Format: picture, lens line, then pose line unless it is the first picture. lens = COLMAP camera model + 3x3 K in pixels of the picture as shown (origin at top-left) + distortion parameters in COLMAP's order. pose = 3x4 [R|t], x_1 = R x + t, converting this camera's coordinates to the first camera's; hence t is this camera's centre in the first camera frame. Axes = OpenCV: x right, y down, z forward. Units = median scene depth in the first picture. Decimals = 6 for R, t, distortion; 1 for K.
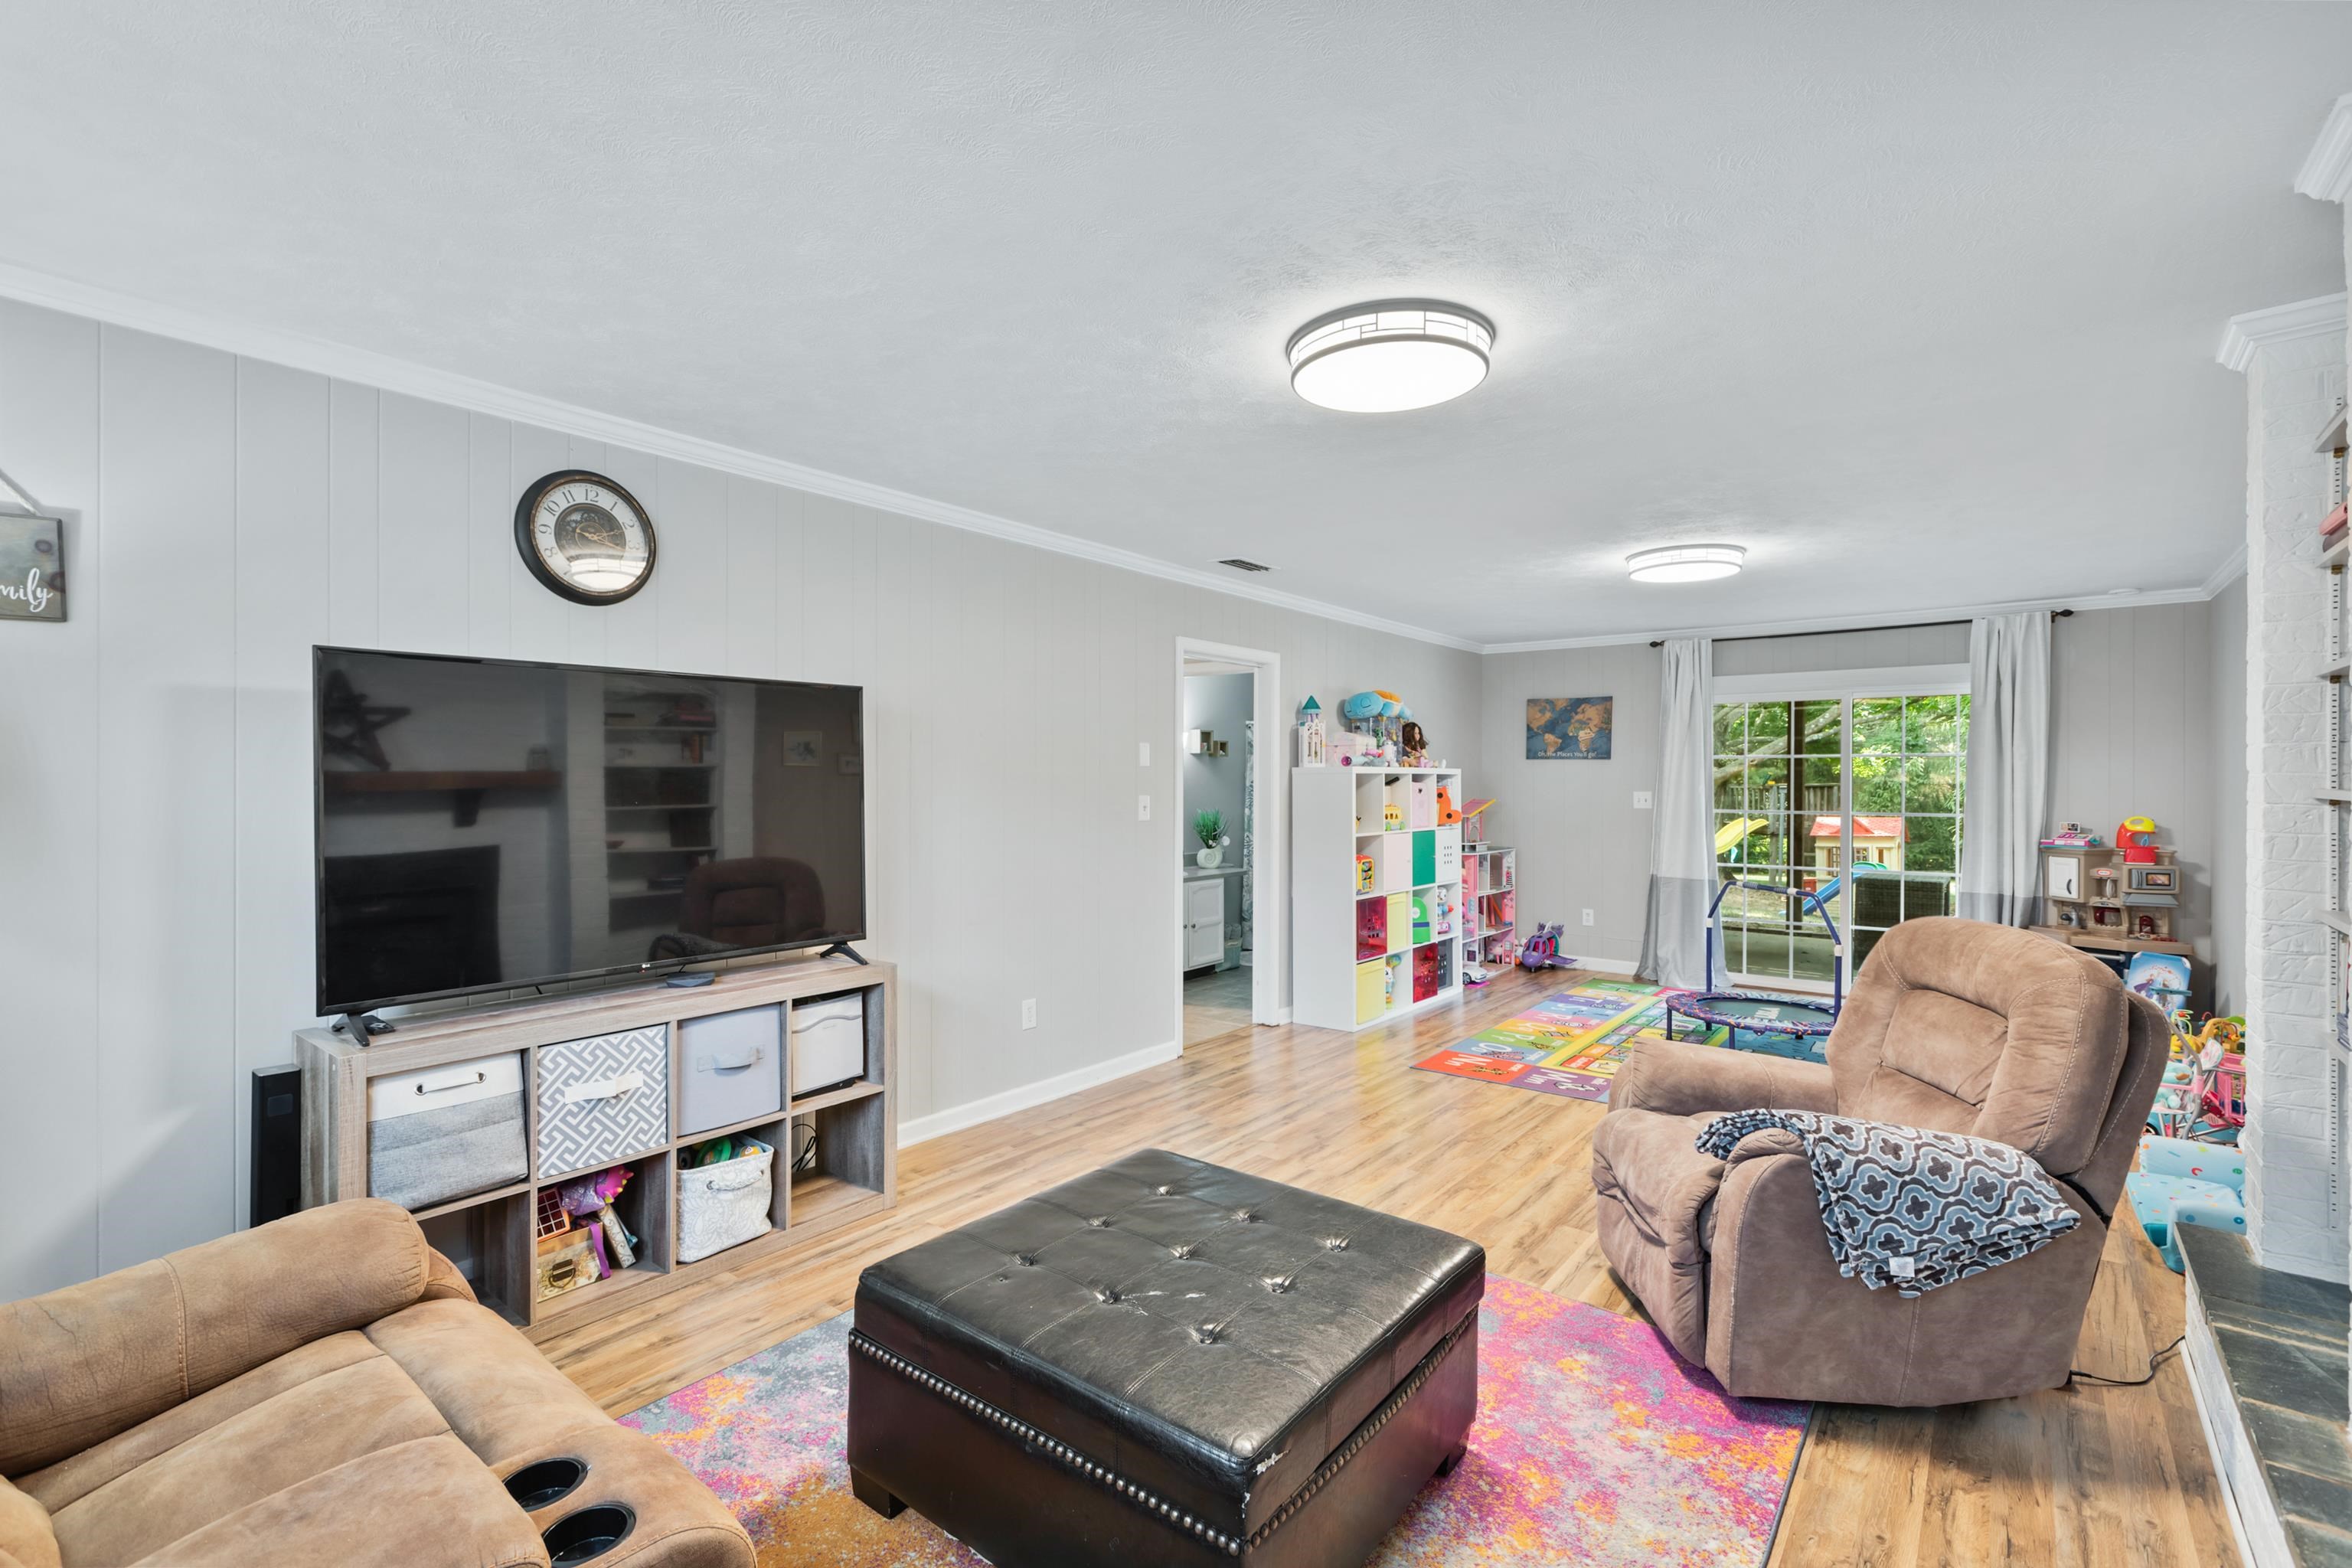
lens RADIAL K [[1064.0, 0, 1169.1], [0, 1064.0, 780.2], [0, 0, 1]] dist [-0.004523, -0.000407]
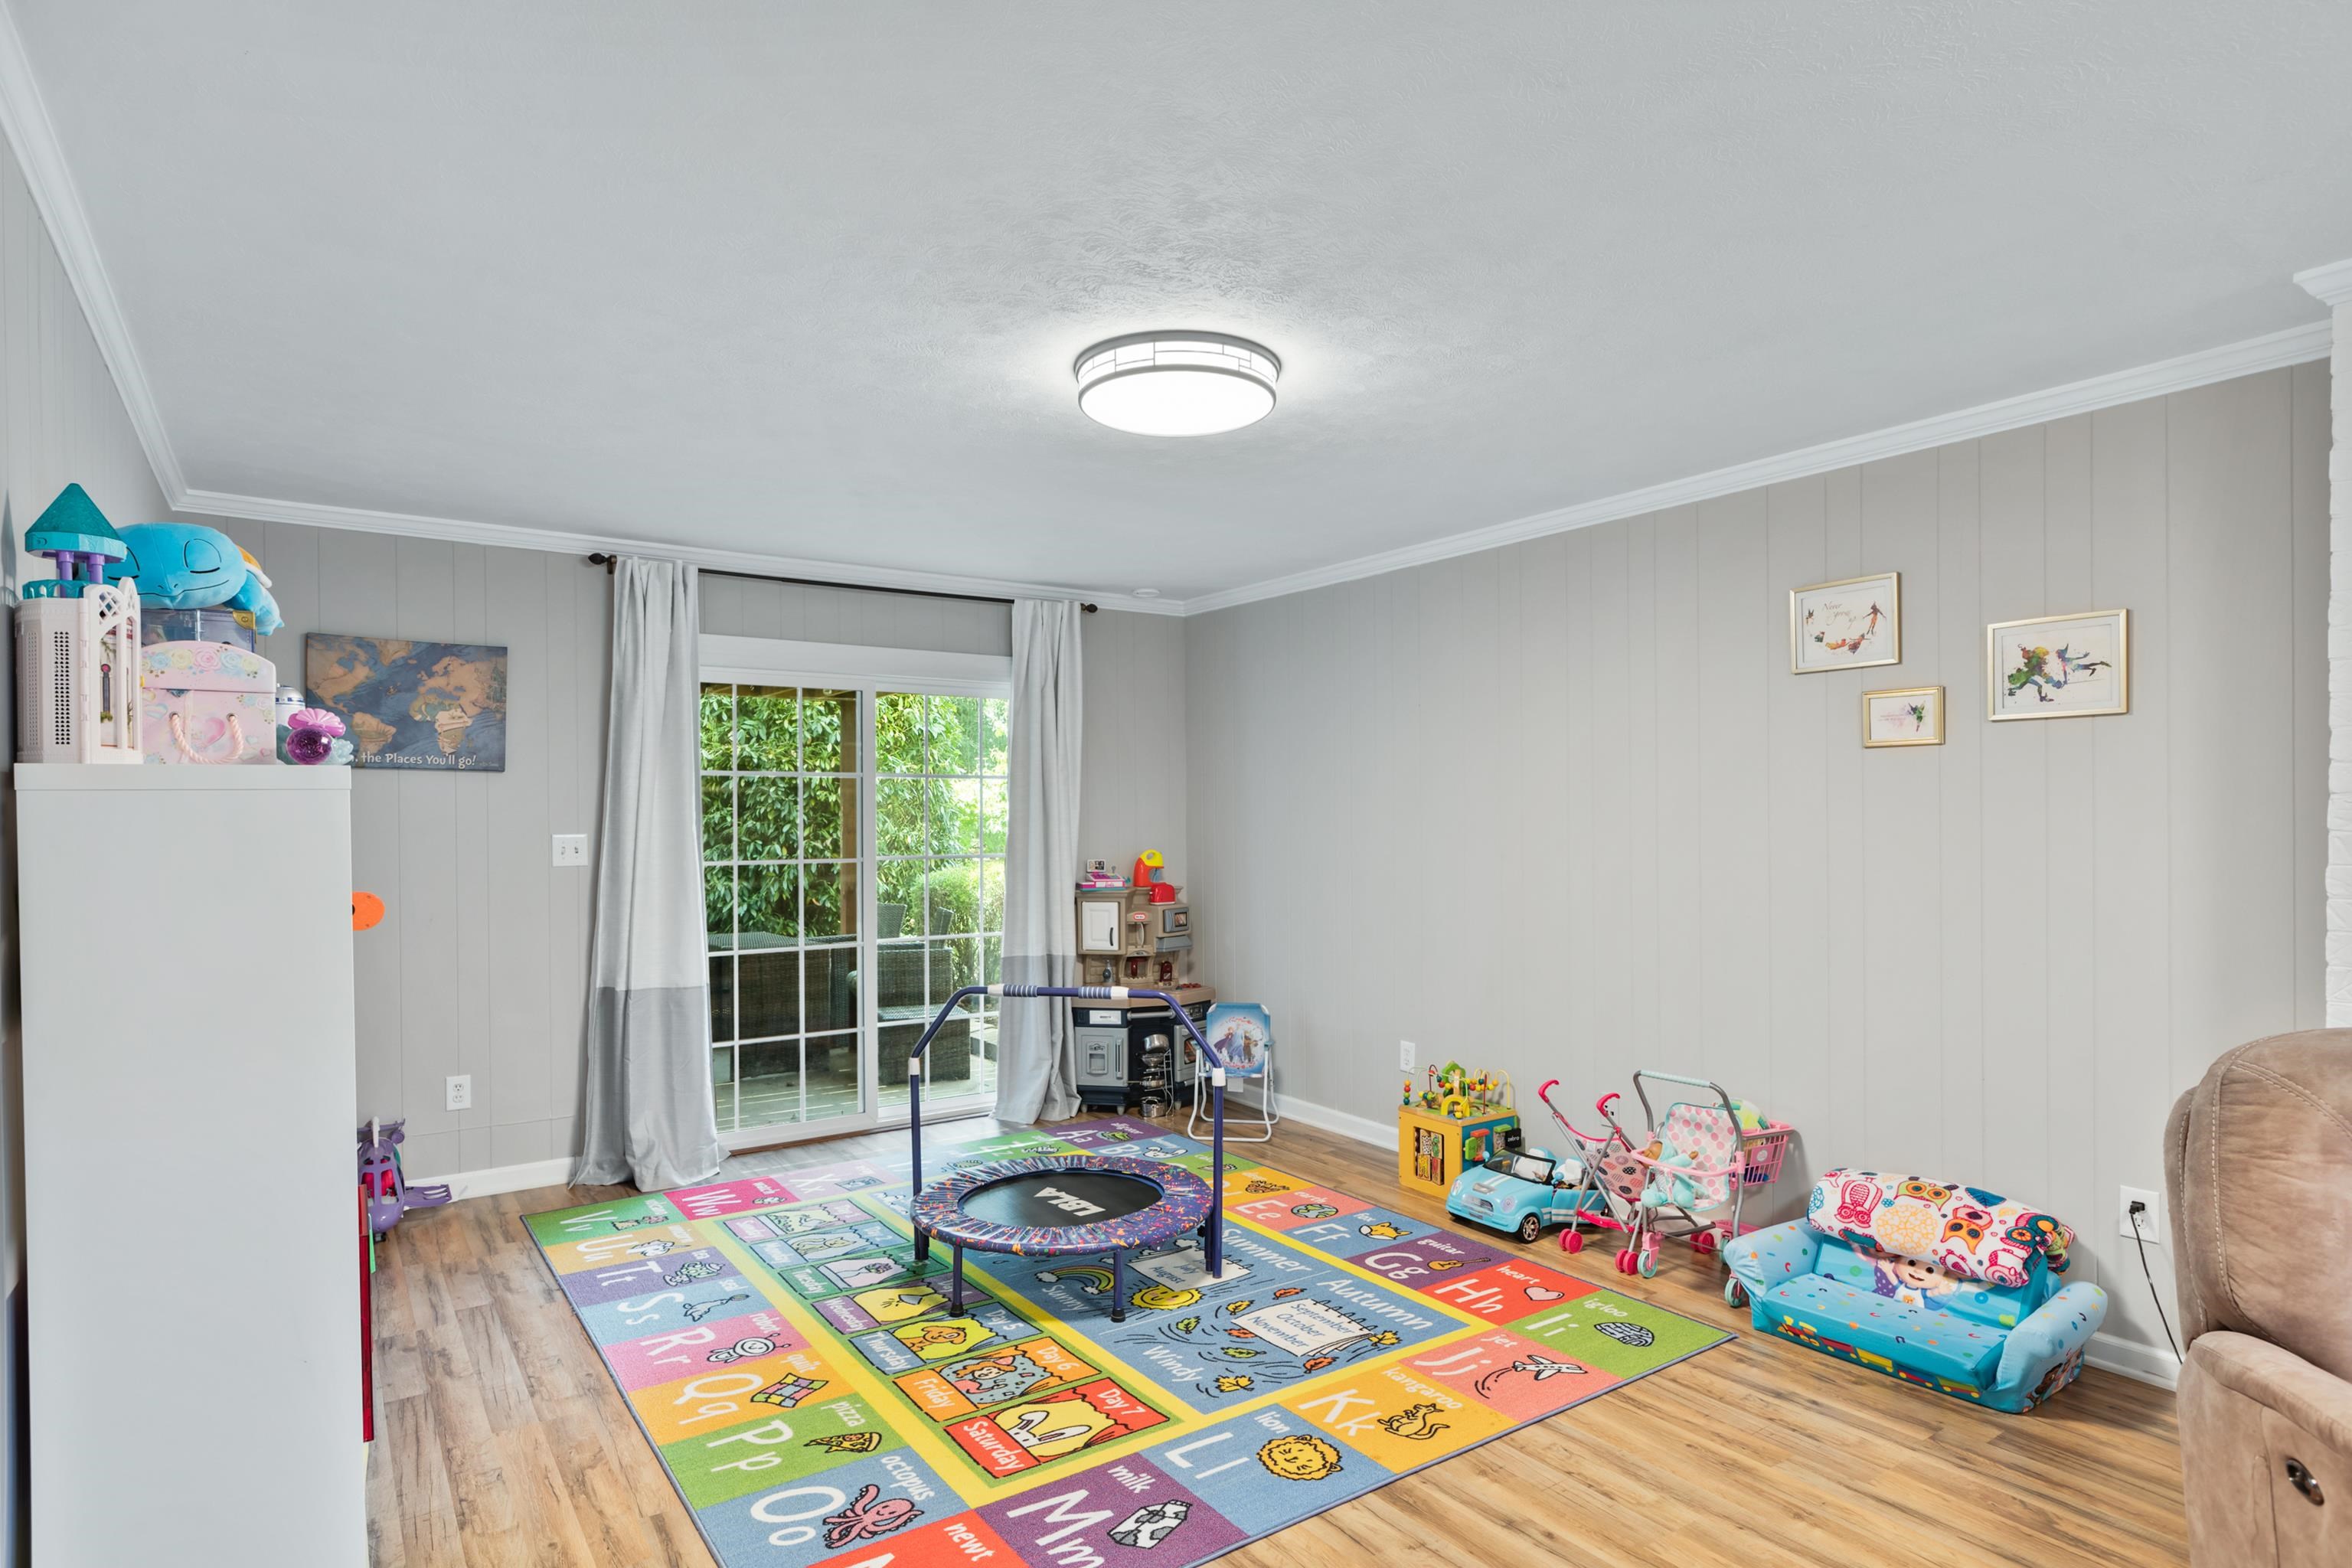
lens RADIAL K [[1259.8, 0, 1170.1], [0, 1259.8, 801.2], [0, 0, 1]] dist [0.000318, 0.000018]
pose [[0.301298, 0.004701, 0.953518, -0.064883], [0.008586, 0.999934, -0.007643, 0.001877], [-0.953491, 0.010490, 0.301238, 0.550240]]
